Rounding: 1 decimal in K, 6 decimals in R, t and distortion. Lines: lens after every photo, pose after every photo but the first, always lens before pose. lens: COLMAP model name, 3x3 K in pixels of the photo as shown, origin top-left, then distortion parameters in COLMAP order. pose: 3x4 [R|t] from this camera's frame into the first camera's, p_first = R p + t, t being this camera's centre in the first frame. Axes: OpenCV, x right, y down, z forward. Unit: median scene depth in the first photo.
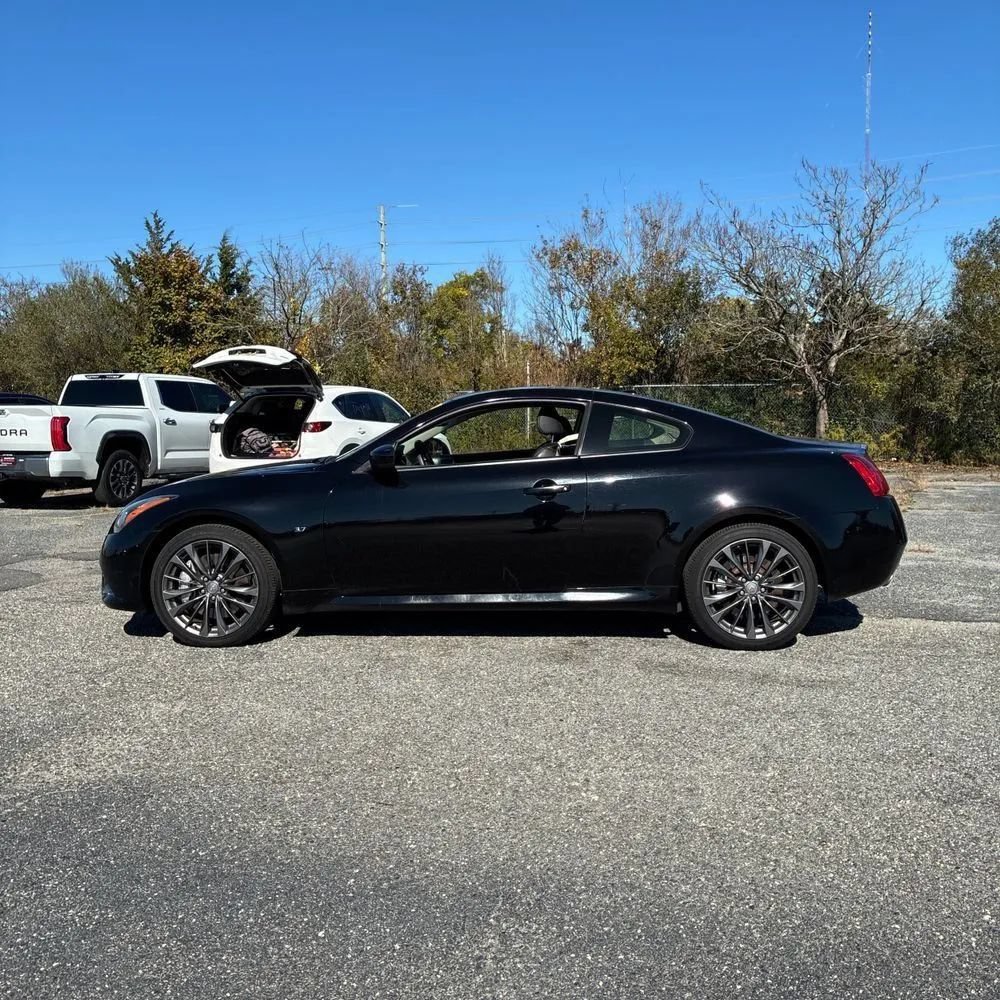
lens RADIAL K [[1031.1, 0, 491.2], [0, 1031.1, 501.7], [0, 0, 1]] dist [0.002275, 0.022456]
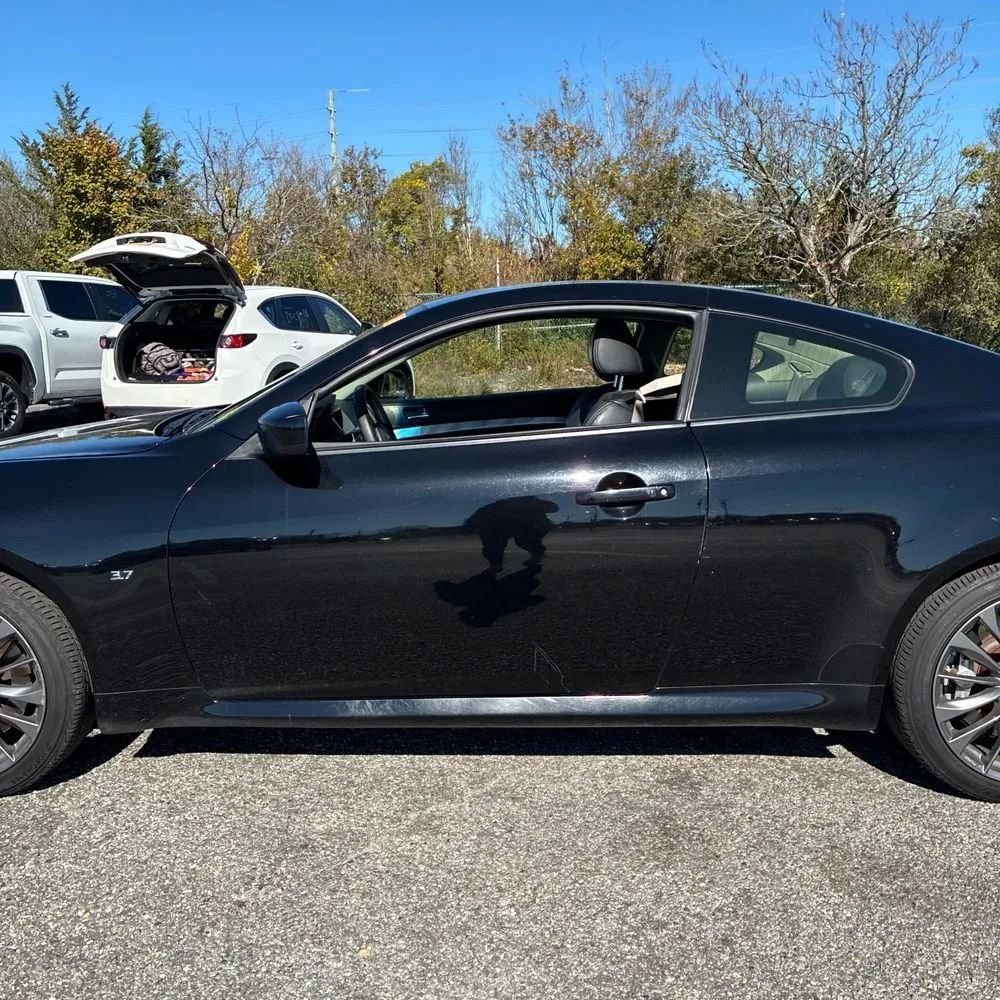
lens RADIAL K [[1030.5, 0, 495.0], [0, 1030.5, 521.8], [0, 0, 1]] dist [-0.018512, 0.067666]
pose [[0.999054, -0.011252, 0.042004, -0.006095], [0.006544, 0.993845, 0.110590, -0.011528], [-0.042990, -0.110210, 0.992978, 0.112659]]
